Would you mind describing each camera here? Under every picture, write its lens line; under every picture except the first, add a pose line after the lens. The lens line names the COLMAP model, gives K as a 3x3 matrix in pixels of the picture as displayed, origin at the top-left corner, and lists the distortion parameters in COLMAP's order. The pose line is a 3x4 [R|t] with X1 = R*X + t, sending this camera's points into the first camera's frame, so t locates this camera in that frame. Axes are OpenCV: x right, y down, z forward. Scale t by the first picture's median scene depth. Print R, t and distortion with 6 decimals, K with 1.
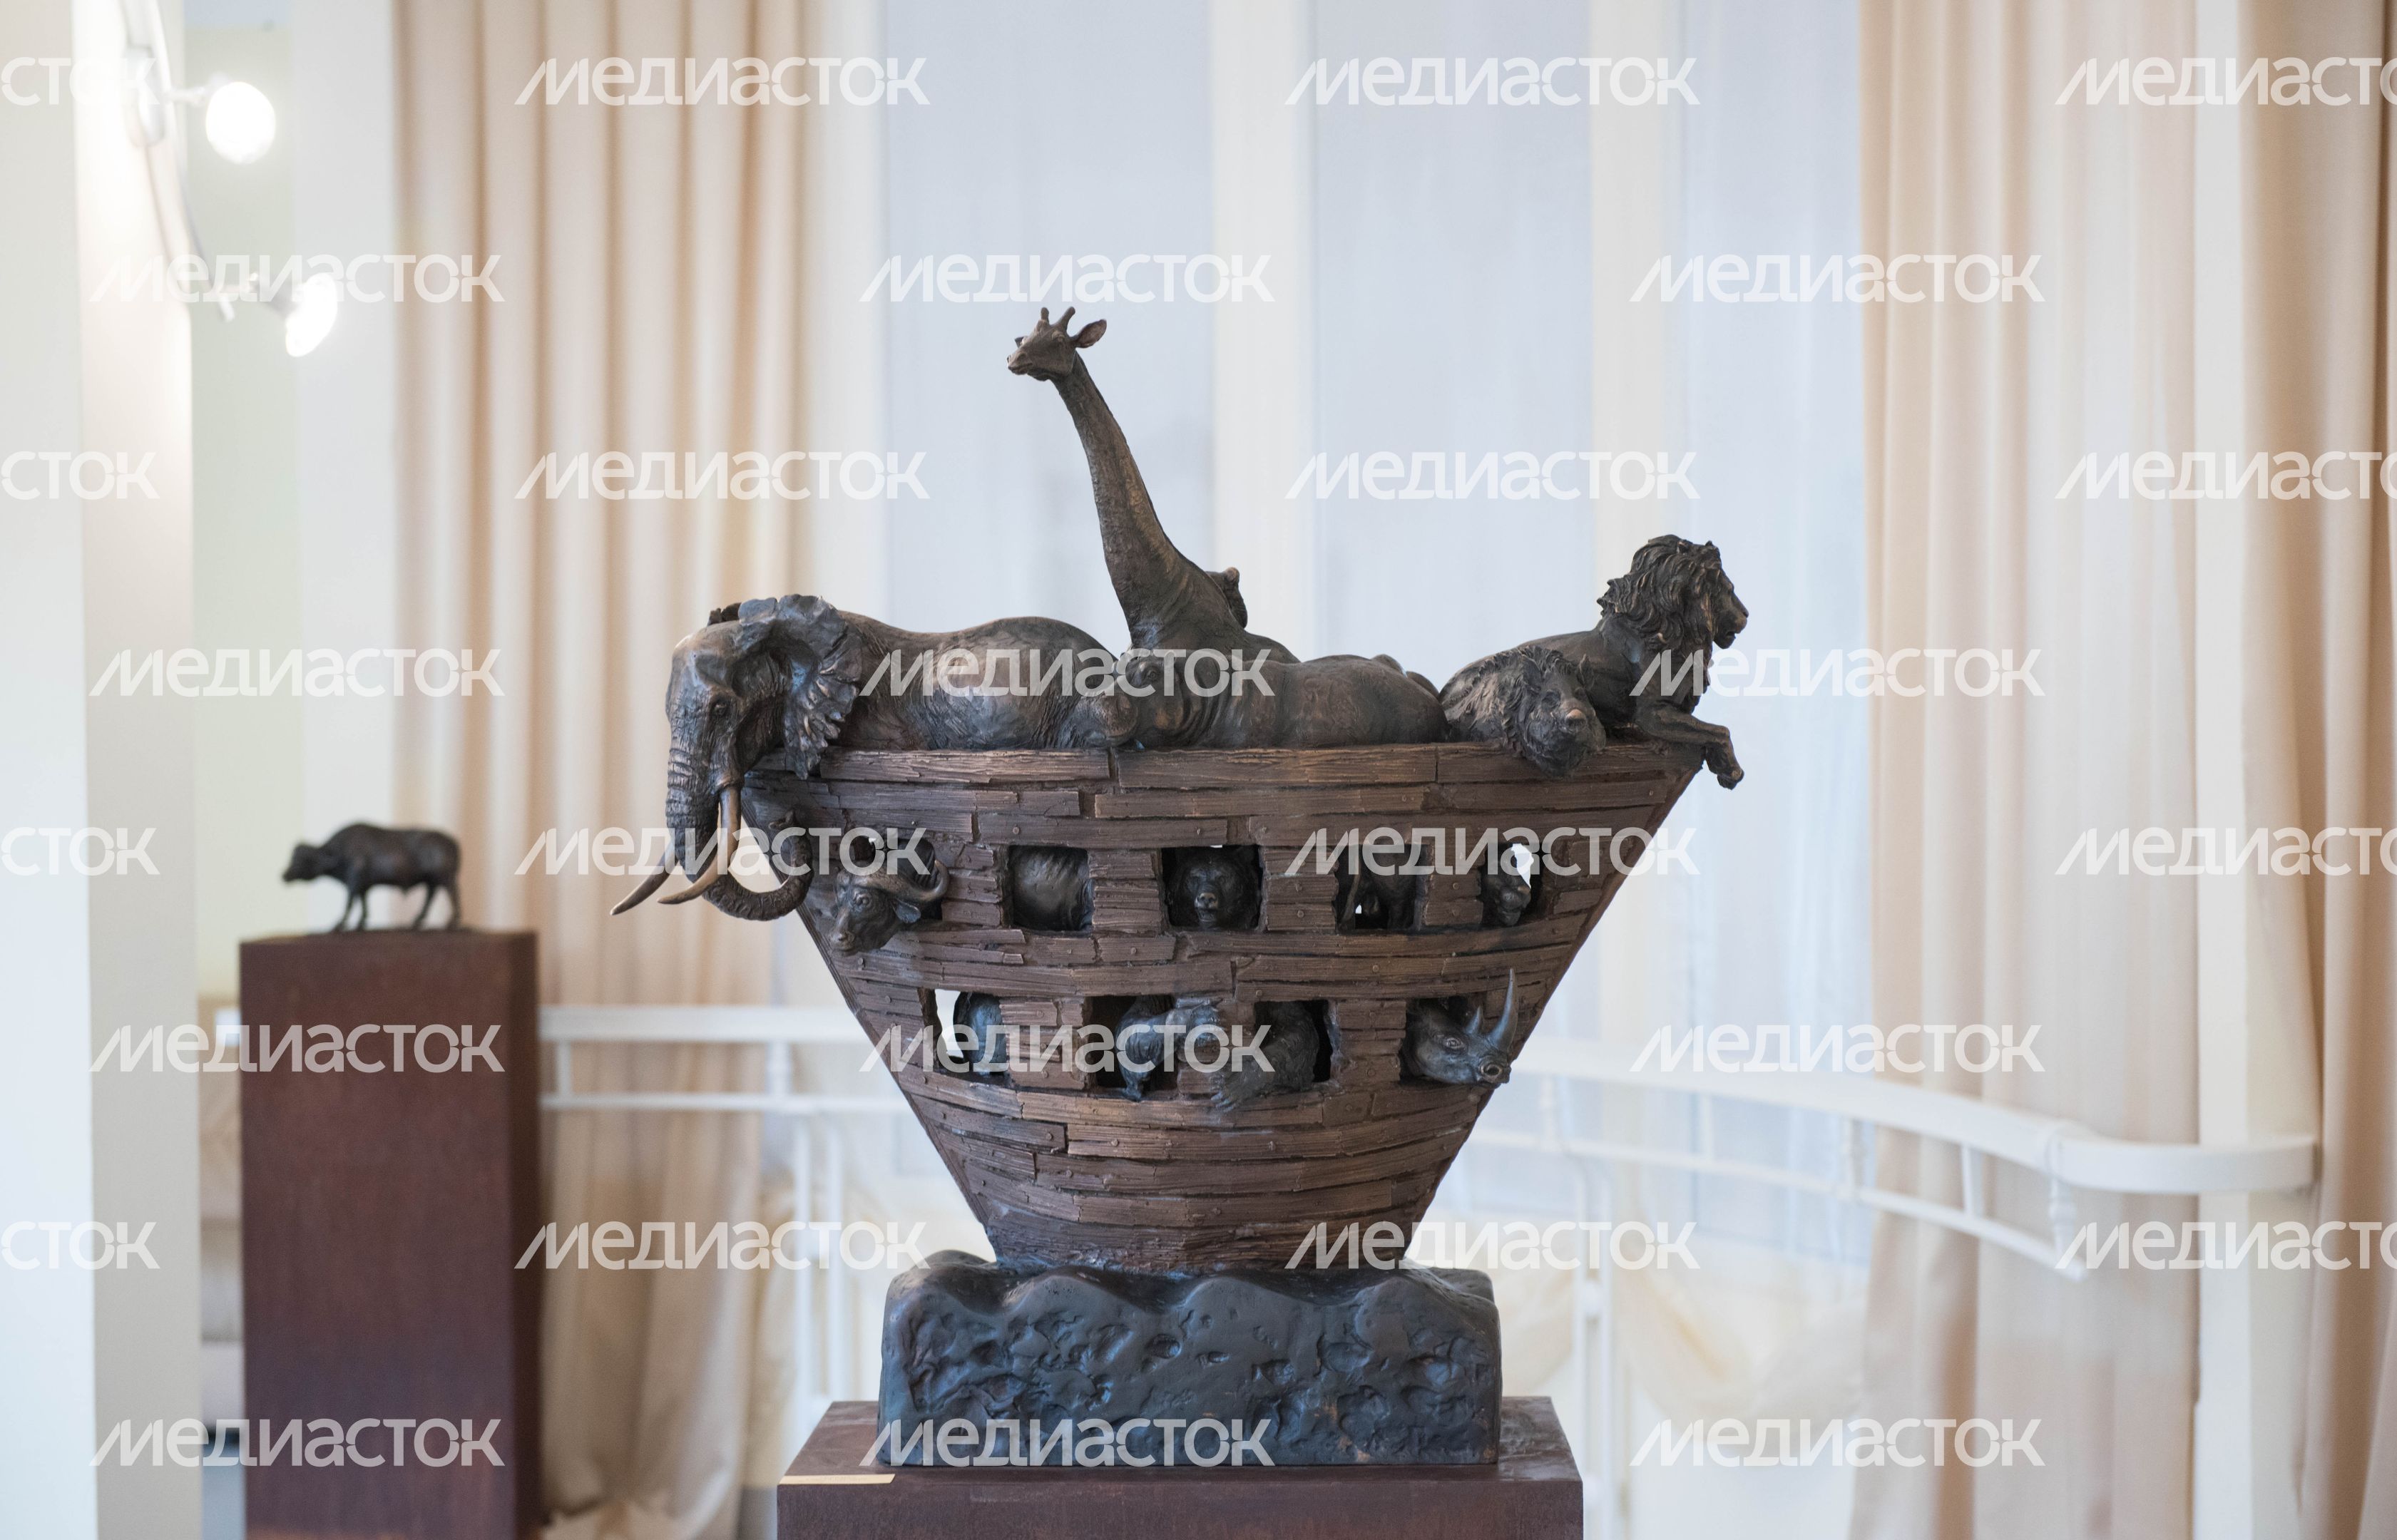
lens RADIAL K [[4777.1, 0, 1198.5], [0, 4777.1, 770.0], [0, 0, 1]] dist [0.028177, -0.082625]
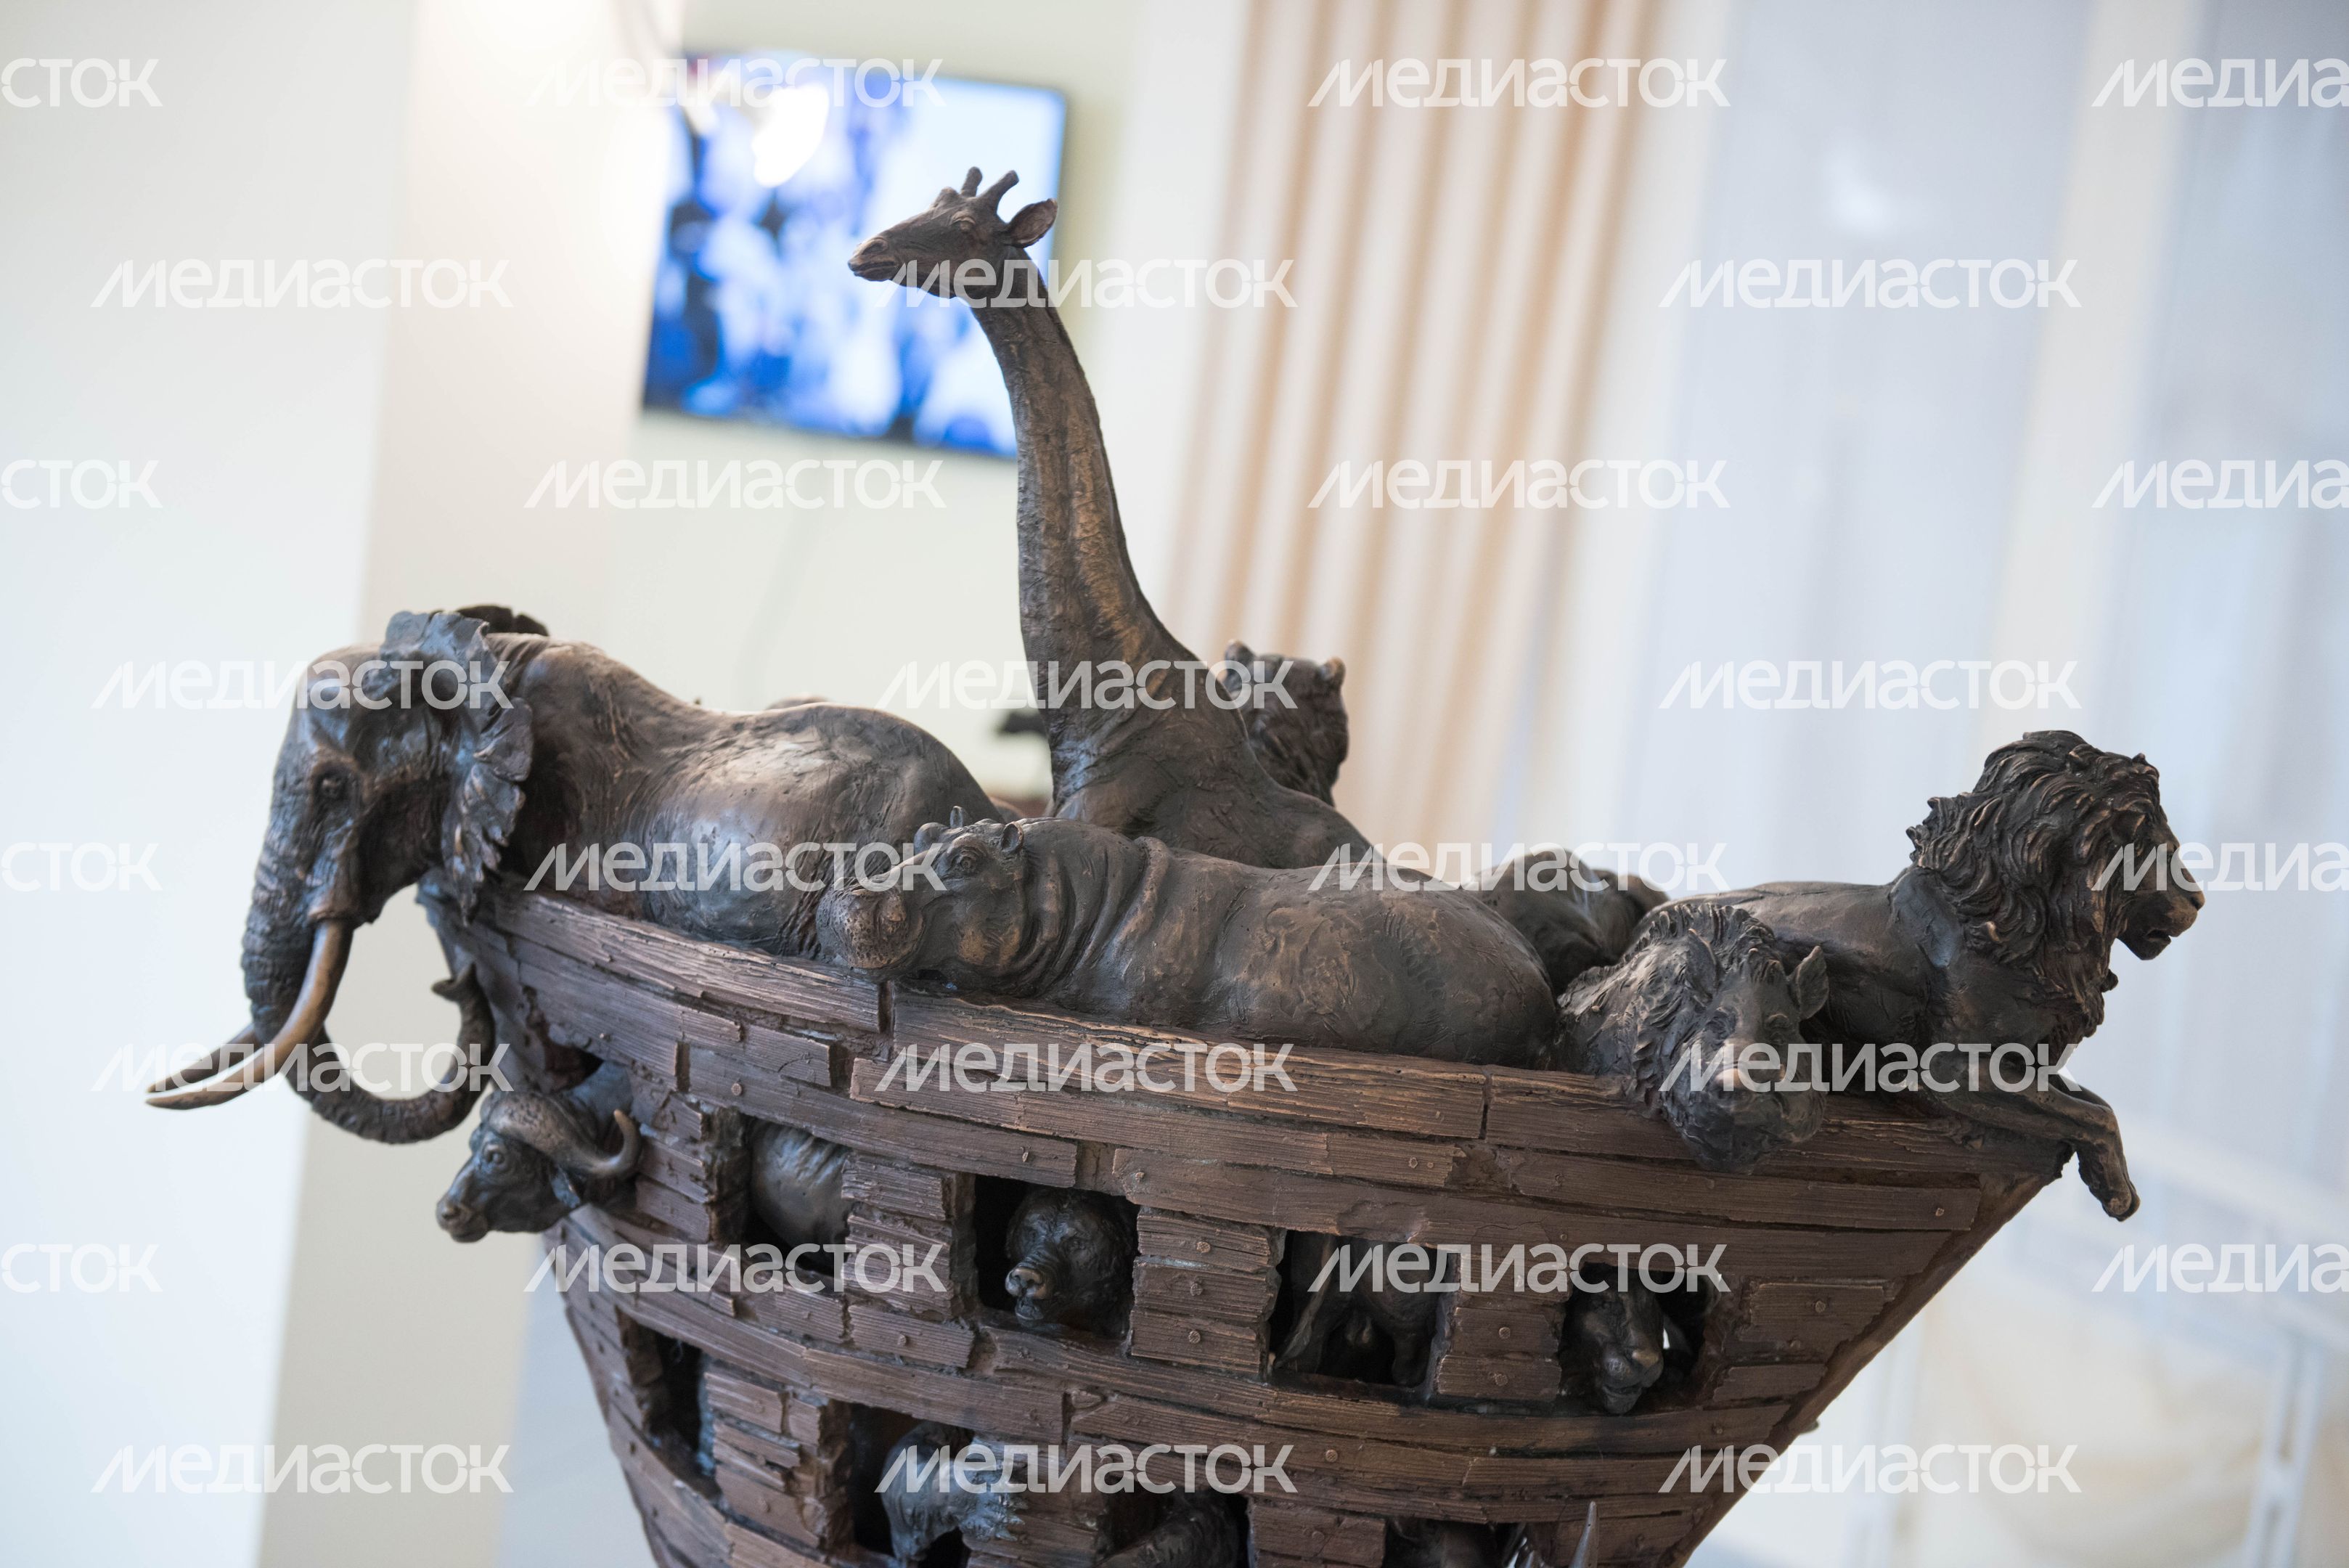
lens RADIAL K [[3695.2, 0, 1174.5], [0, 3695.2, 784.0], [0, 0, 1]] dist [0.118195, -0.090948]
pose [[0.939683, 0.159255, -0.302710, 0.135270], [-0.139795, 0.986521, 0.085049, -0.066451], [0.312174, -0.037602, 0.949281, 0.599614]]
